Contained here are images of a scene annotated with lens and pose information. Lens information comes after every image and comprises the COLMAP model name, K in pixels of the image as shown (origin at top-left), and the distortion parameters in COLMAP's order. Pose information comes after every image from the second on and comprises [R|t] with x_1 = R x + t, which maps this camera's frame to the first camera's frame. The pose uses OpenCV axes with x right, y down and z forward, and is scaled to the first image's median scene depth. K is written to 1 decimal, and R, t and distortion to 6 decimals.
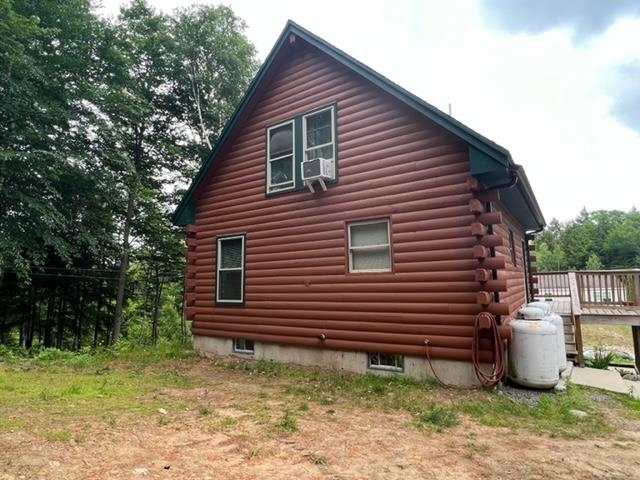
lens RADIAL K [[375.6, 0, 319.8], [0, 375.6, 238.2], [0, 0, 1]] dist [0.000814, 0.000083]
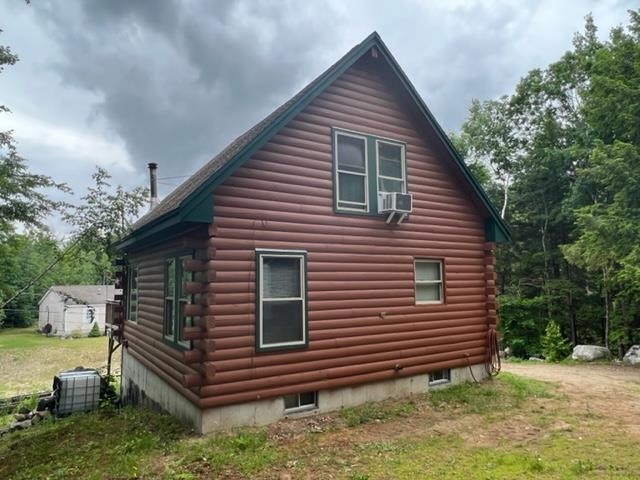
lens RADIAL K [[433.1, 0, 319.1], [0, 433.1, 240.8], [0, 0, 1]] dist [0.000130, -0.000857]
pose [[0.389679, 0.111072, 0.914228, -1.025287], [-0.104083, 0.991652, -0.076114, 0.028647], [-0.915051, -0.065495, 0.397986, 0.642518]]
